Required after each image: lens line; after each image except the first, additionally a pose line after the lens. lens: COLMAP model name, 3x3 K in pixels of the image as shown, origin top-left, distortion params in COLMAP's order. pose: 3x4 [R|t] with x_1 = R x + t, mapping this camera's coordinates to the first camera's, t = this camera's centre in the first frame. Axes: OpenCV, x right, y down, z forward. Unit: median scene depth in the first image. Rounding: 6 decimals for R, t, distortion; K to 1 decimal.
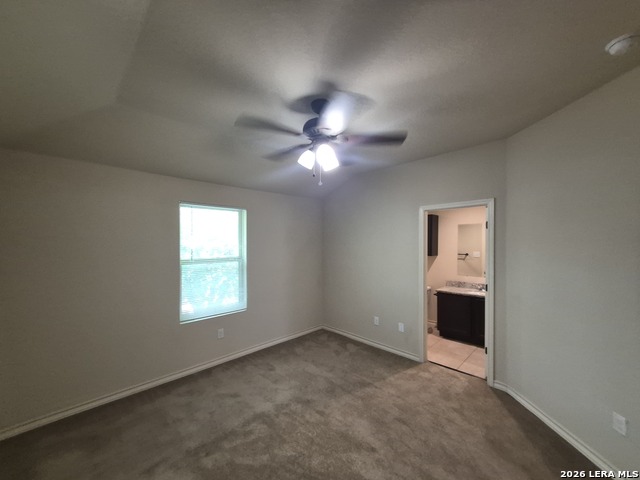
lens RADIAL K [[248.7, 0, 311.0], [0, 248.7, 233.9], [0, 0, 1]] dist [0.009637, -0.001747]
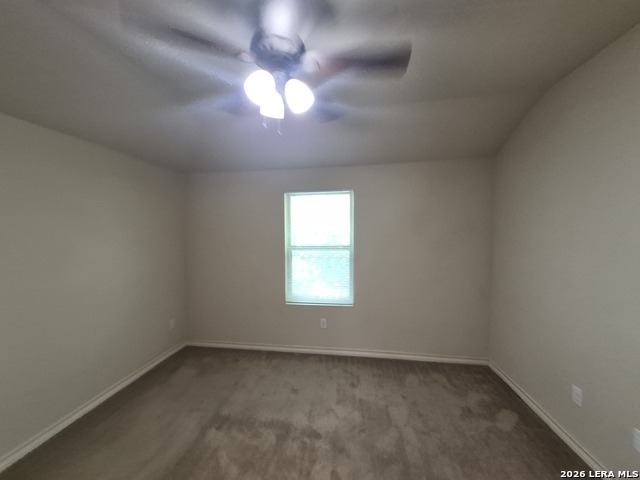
lens RADIAL K [[248.7, 0, 316.9], [0, 248.7, 238.6], [0, 0, 1]] dist [0.009637, -0.001747]
pose [[0.618200, 0.013088, -0.785912, 0.426777], [0.030793, 0.998691, 0.040854, 0.038537], [0.785417, -0.049457, 0.616988, 0.467957]]
